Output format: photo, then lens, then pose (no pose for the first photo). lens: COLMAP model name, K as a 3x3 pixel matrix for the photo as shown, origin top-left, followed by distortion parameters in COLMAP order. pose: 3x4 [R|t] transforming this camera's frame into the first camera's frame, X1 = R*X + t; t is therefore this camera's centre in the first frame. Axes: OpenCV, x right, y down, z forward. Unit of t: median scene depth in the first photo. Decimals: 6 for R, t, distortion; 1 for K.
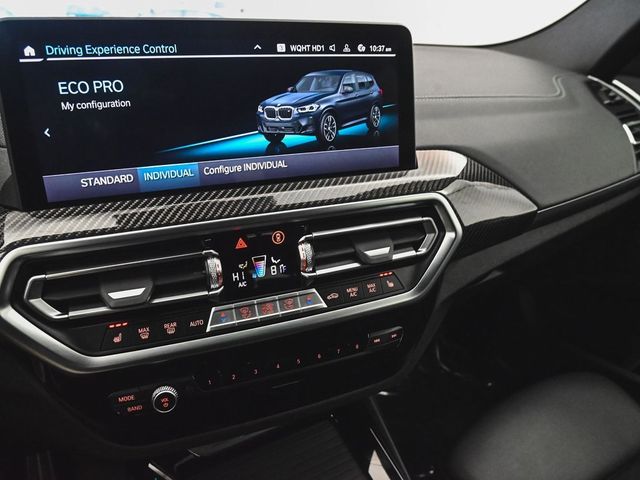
lens RADIAL K [[463.2, 0, 321.2], [0, 463.2, 246.3], [0, 0, 1]] dist [-0.041274, -0.000252]
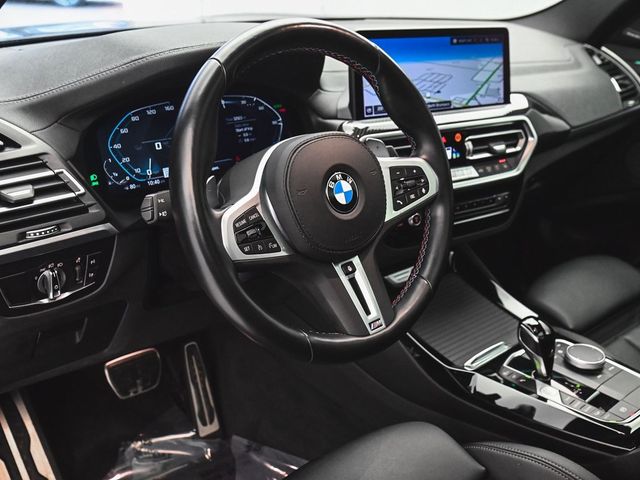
lens RADIAL K [[705.2, 0, 320.0], [0, 705.2, 240.0], [0, 0, 1]] dist [-0.018134, -0.007251]
pose [[0.978995, -0.052143, 0.197102, -1.101953], [0.060636, 0.997463, -0.037301, 0.422266], [-0.194657, 0.048469, 0.979673, -1.529376]]
